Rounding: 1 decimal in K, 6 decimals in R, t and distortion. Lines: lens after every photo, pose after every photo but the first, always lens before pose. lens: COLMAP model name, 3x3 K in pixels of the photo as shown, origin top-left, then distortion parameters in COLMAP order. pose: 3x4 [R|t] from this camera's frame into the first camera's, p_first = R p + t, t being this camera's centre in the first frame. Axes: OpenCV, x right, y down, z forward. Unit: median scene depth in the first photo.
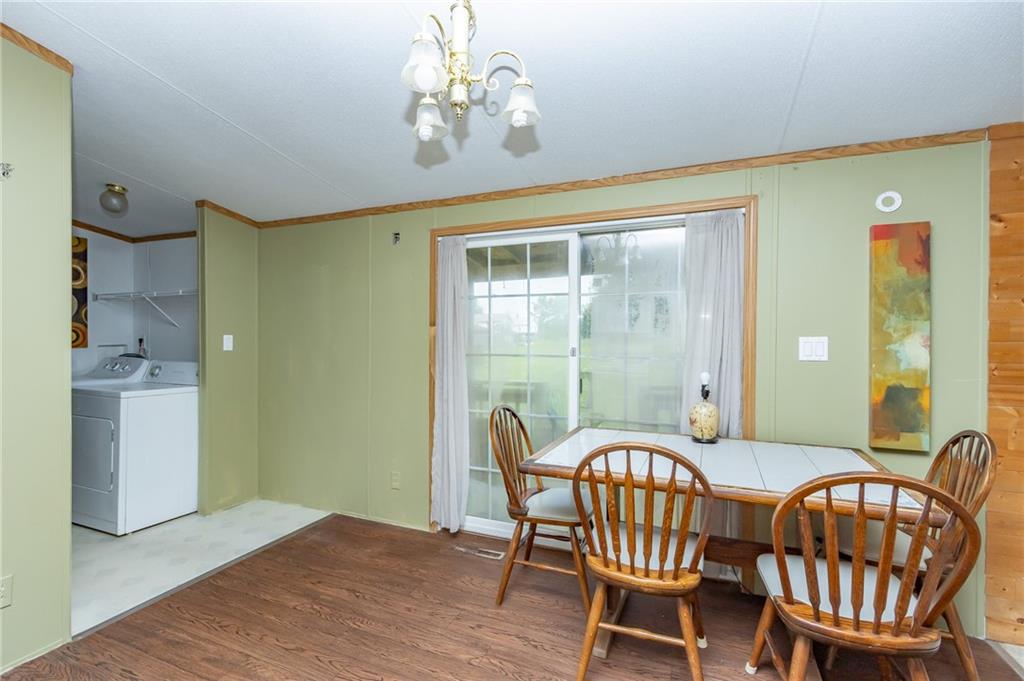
lens RADIAL K [[470.4, 0, 499.8], [0, 470.4, 340.0], [0, 0, 1]] dist [0.000453, 0.000380]
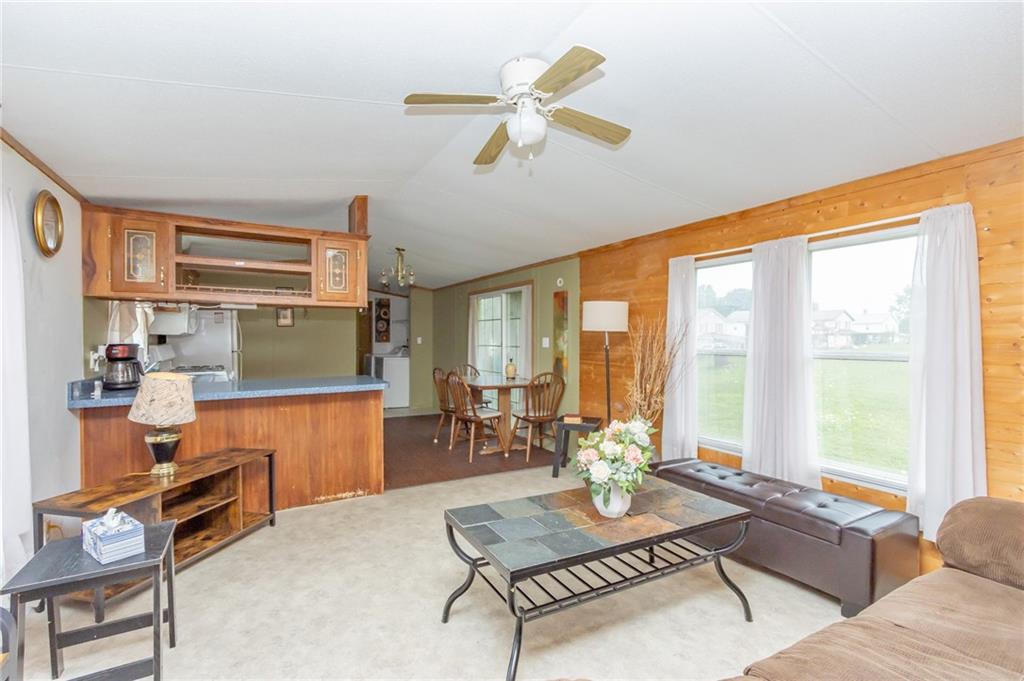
lens RADIAL K [[470.4, 0, 499.8], [0, 470.4, 340.0], [0, 0, 1]] dist [0.000453, 0.000380]
pose [[0.783518, 0.001260, -0.621368, 1.462663], [-0.003790, 0.999989, -0.002751, 0.009353], [0.621357, 0.004510, 0.783514, -0.766412]]
